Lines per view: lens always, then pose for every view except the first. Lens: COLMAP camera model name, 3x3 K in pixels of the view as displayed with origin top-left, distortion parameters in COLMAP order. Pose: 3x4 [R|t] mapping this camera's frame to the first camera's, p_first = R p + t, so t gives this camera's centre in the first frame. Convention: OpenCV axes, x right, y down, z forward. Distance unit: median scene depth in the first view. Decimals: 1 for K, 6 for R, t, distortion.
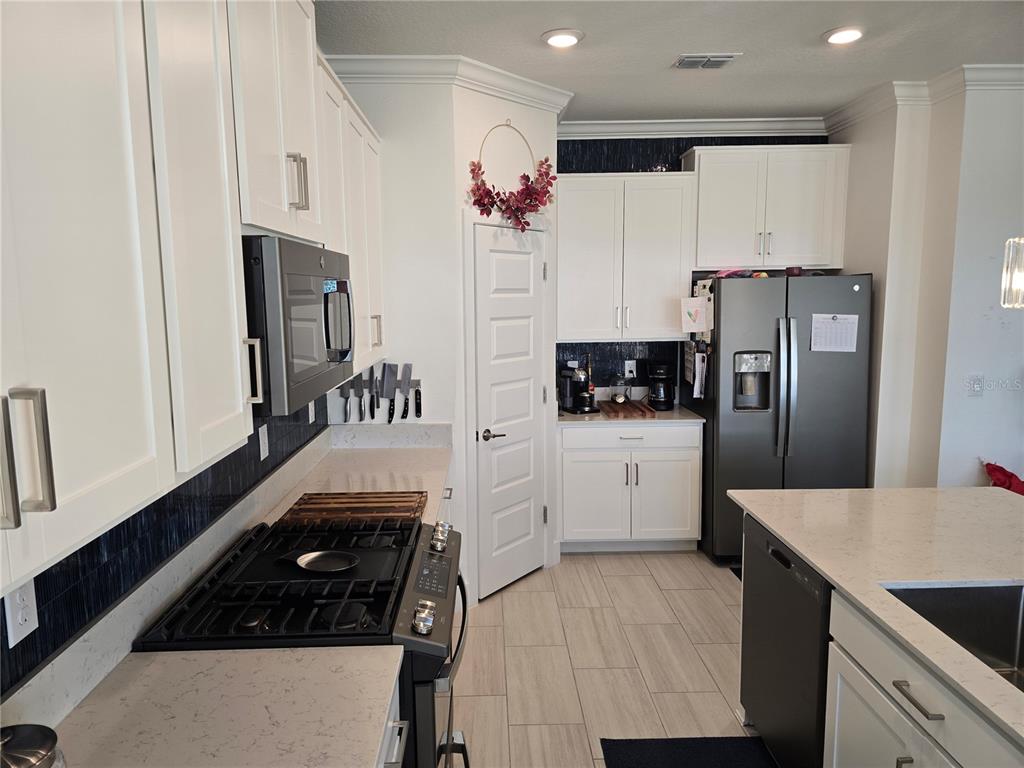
lens RADIAL K [[696.1, 0, 512.0], [0, 696.1, 384.0], [0, 0, 1]] dist [0.079747, -0.089805]
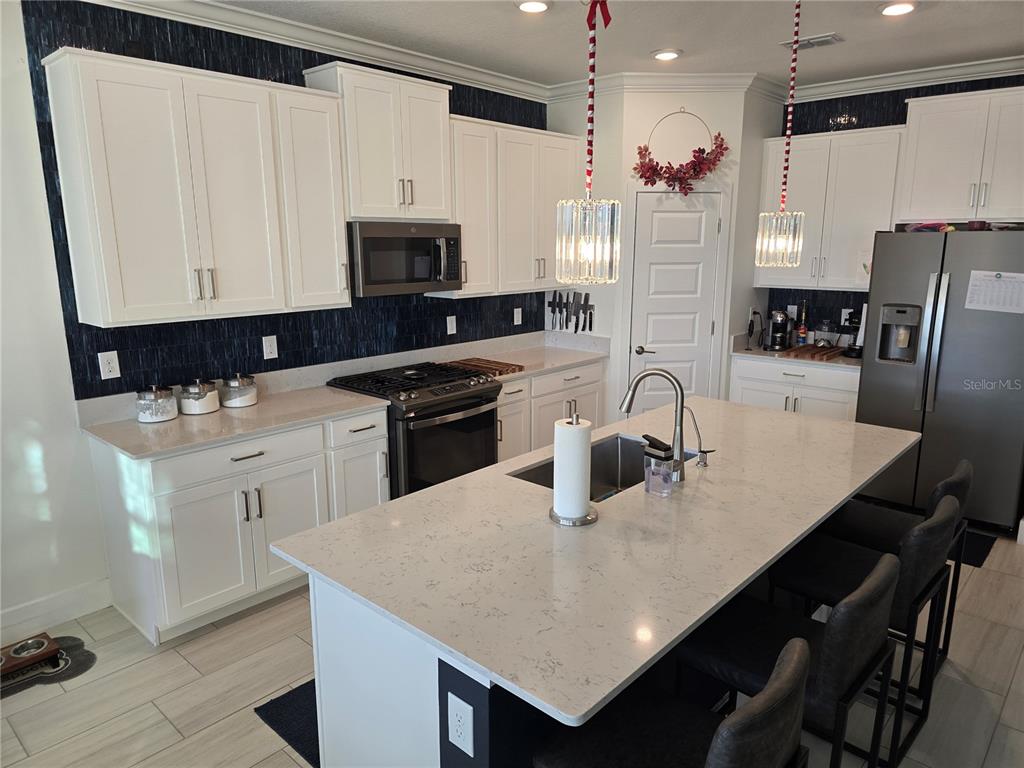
lens RADIAL K [[696.1, 0, 512.0], [0, 696.1, 384.0], [0, 0, 1]] dist [0.079747, -0.089805]
pose [[0.723726, 0.151962, -0.673148, 0.726503], [-0.096917, 0.988168, 0.118878, 0.000669], [0.683248, -0.020796, 0.729890, -0.167827]]
